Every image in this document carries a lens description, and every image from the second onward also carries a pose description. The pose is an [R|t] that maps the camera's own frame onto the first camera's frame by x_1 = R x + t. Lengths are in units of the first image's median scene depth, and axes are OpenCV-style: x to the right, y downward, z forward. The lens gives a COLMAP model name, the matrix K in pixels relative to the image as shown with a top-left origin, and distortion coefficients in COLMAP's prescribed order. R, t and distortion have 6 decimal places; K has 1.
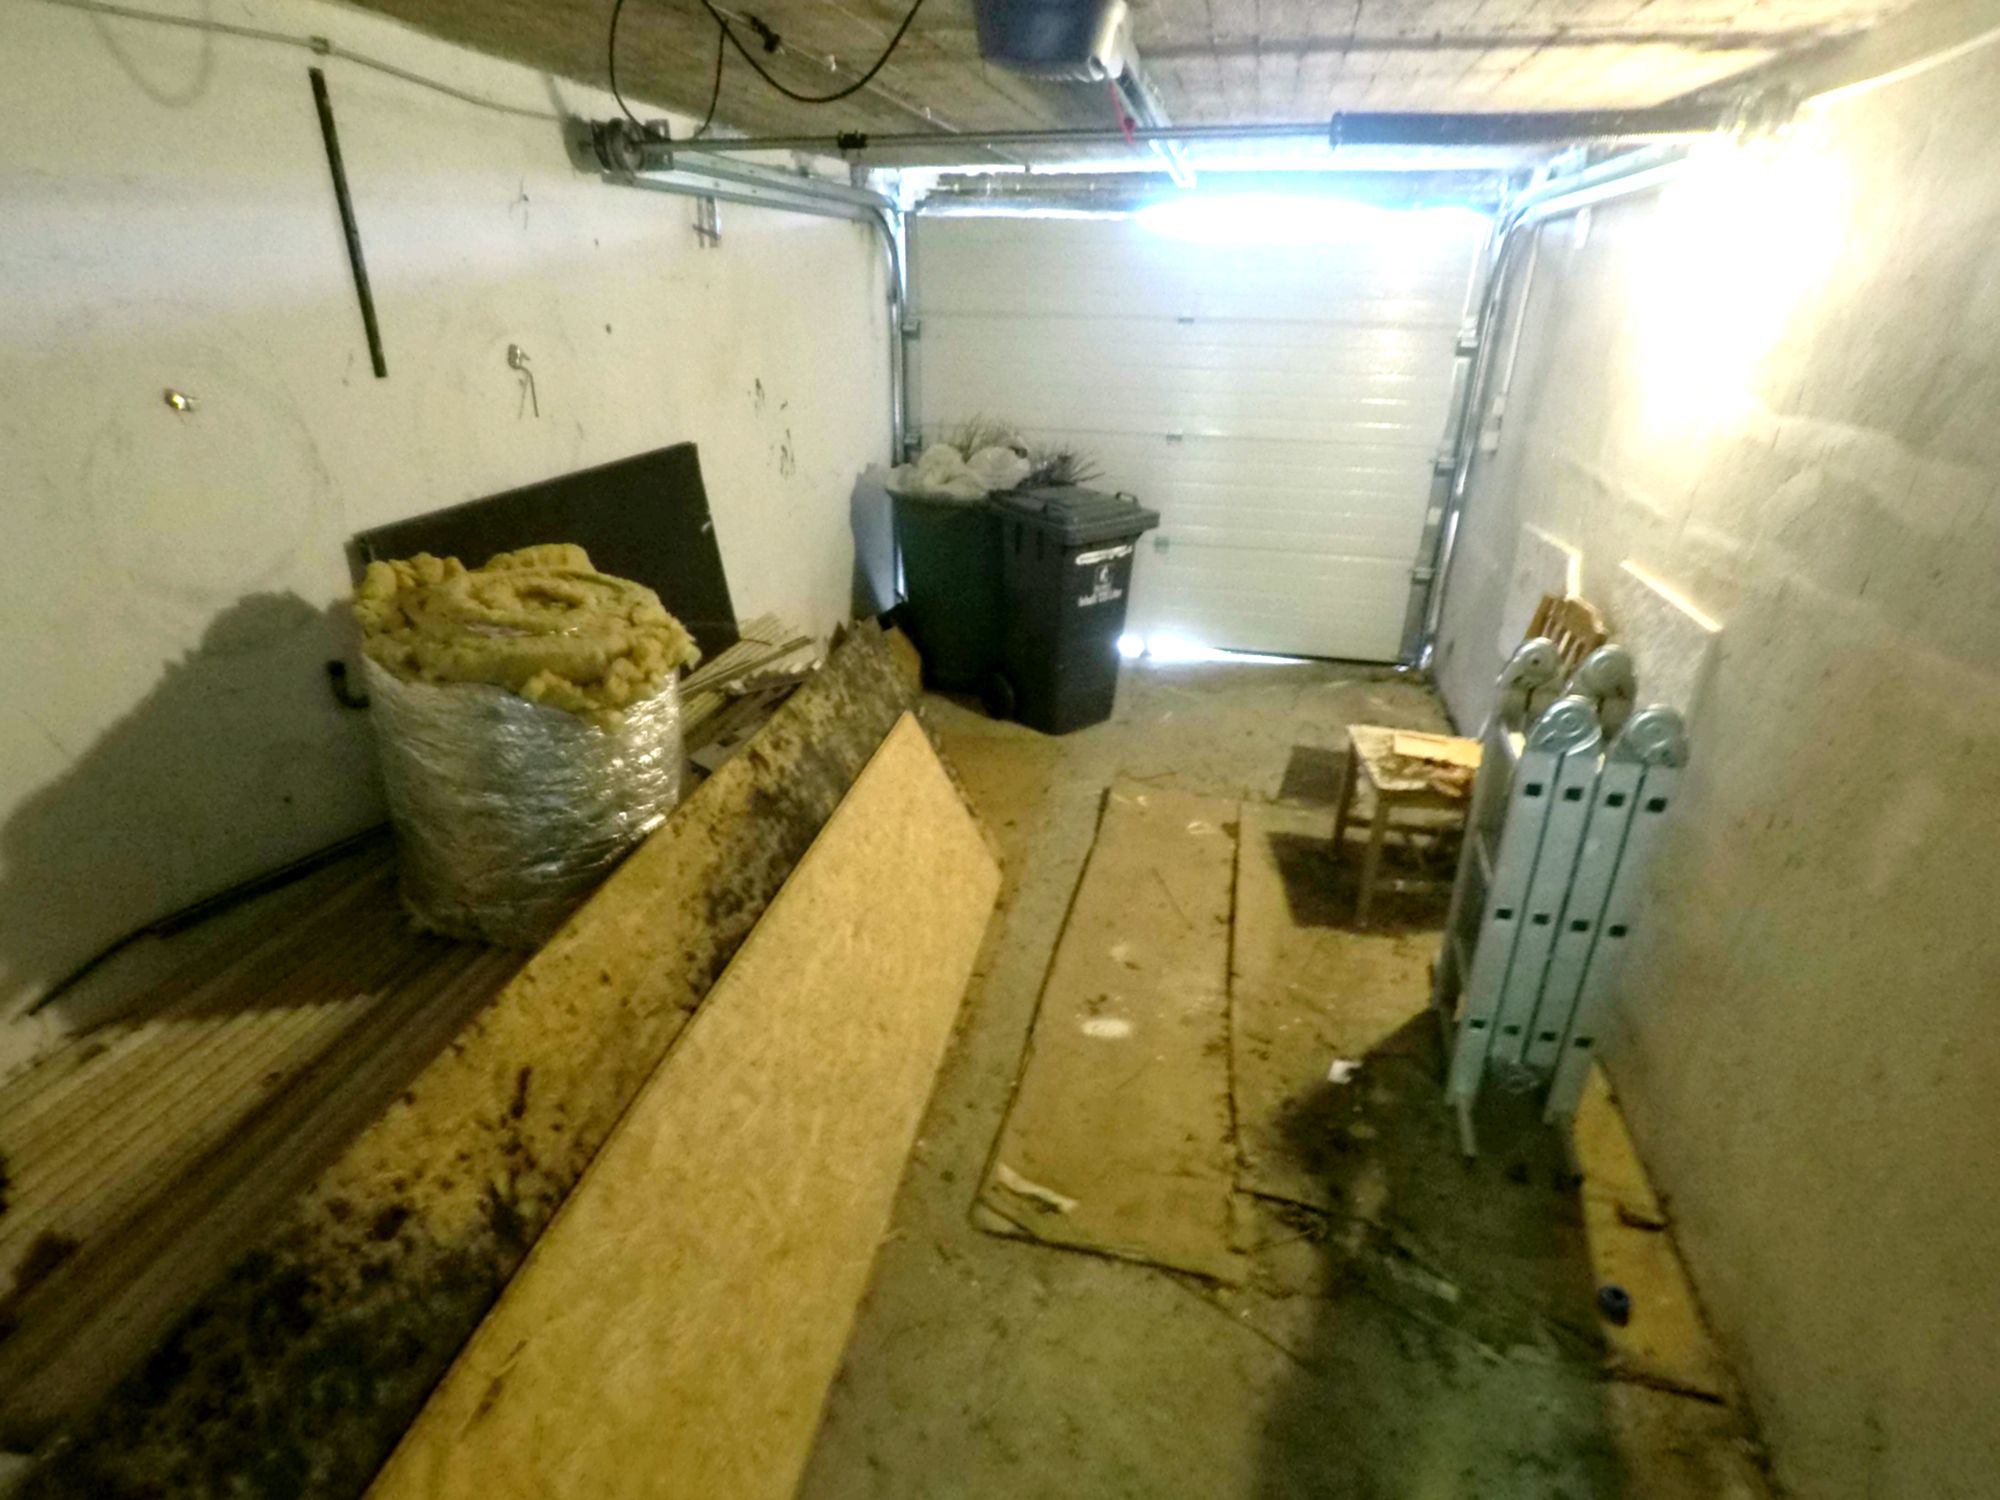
lens RADIAL K [[1010.0, 0, 1000.0], [0, 1010.0, 750.0], [0, 0, 1]] dist [-0.027763, 0.009283]
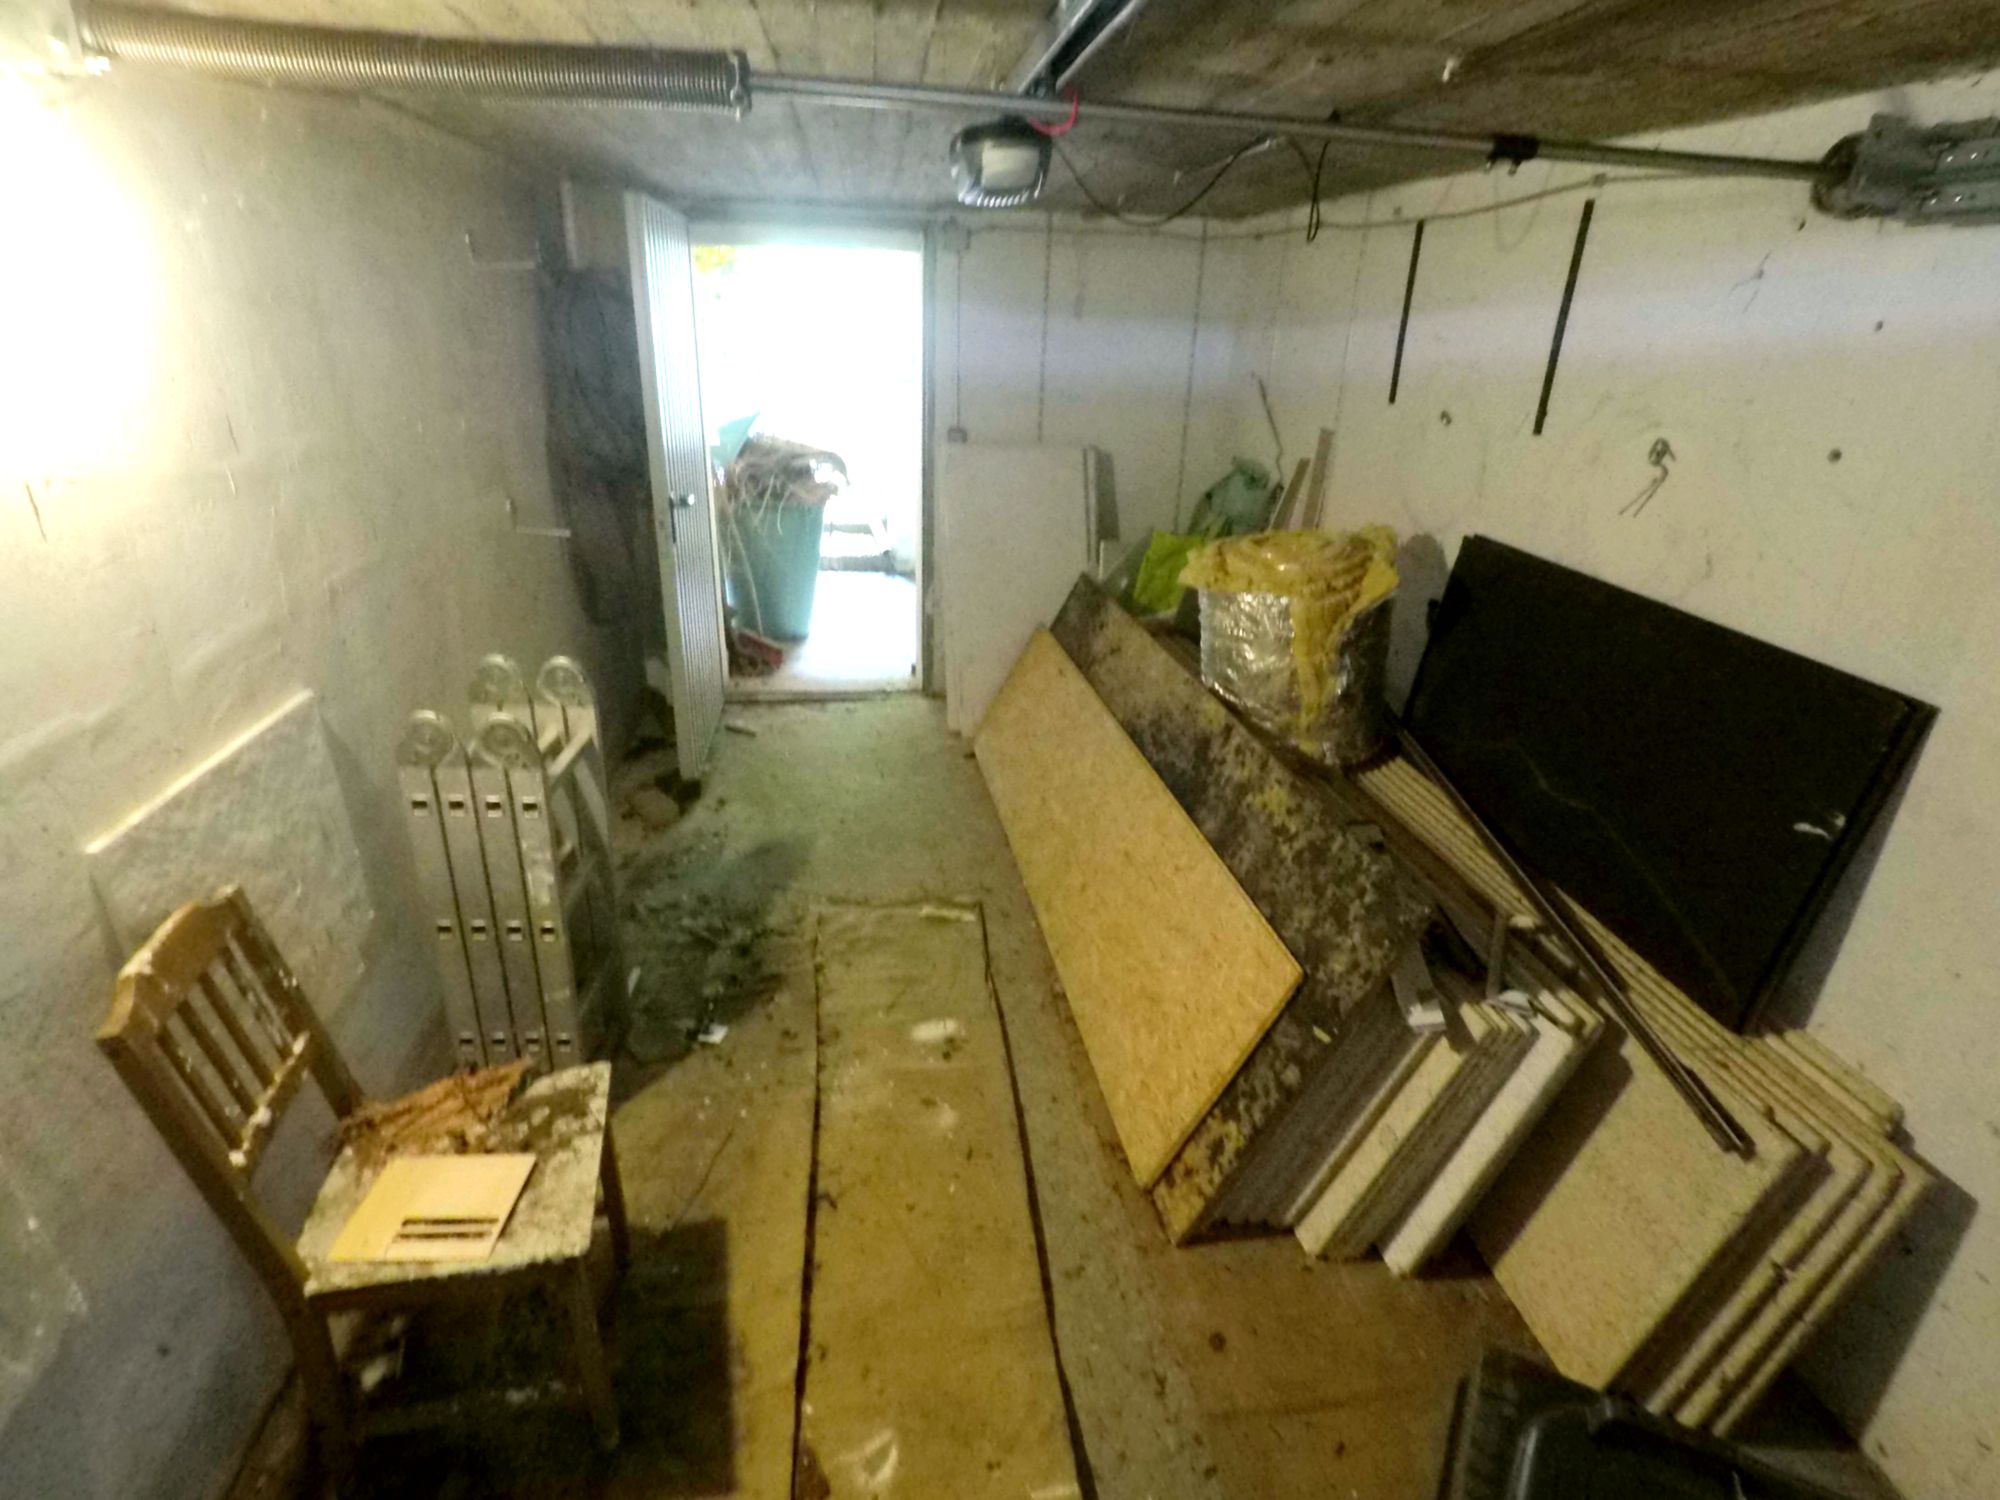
lens RADIAL K [[1069.7, 0, 1000.0], [0, 1069.7, 750.0], [0, 0, 1]] dist [-0.001069, -0.000031]
pose [[-0.938680, 0.091792, -0.332348, 0.413752], [-0.183712, 0.682535, 0.707387, -0.777604], [0.291771, 0.725066, -0.623818, 1.613887]]
